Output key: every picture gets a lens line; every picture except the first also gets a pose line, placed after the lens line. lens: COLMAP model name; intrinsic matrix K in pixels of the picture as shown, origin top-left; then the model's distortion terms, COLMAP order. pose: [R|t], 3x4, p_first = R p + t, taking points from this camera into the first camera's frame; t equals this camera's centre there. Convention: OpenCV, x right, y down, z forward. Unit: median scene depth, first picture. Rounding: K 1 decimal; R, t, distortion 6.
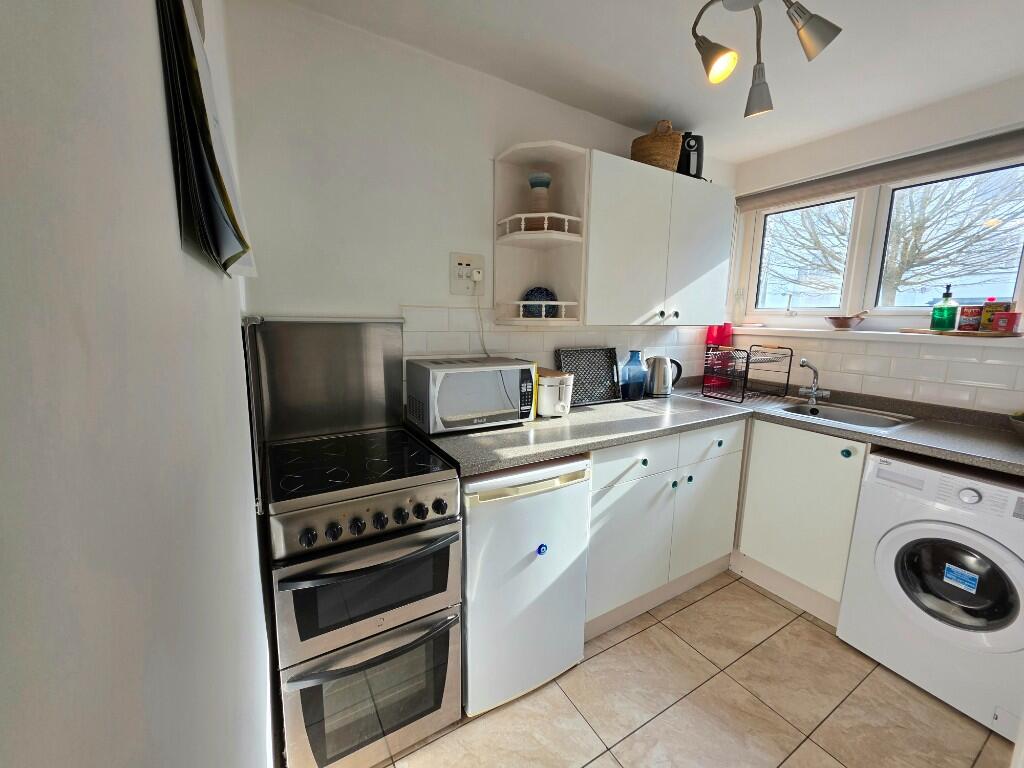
lens RADIAL K [[412.7, 0, 516.1], [0, 412.7, 383.9], [0, 0, 1]] dist [0.000453, -0.000142]
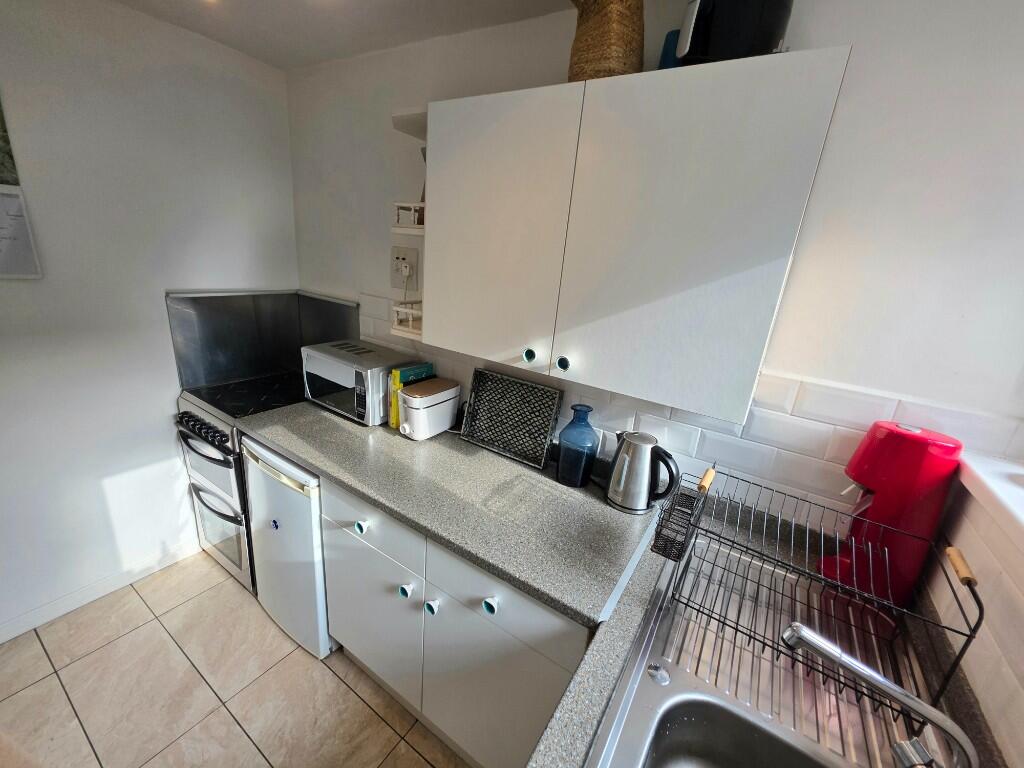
lens RADIAL K [[412.7, 0, 516.1], [0, 412.7, 383.9], [0, 0, 1]] dist [0.000453, -0.000142]
pose [[0.435474, 0.297810, -0.849512, 0.998120], [-0.224387, 0.949815, 0.217948, -0.297671], [0.871787, 0.095708, 0.480445, 0.835834]]
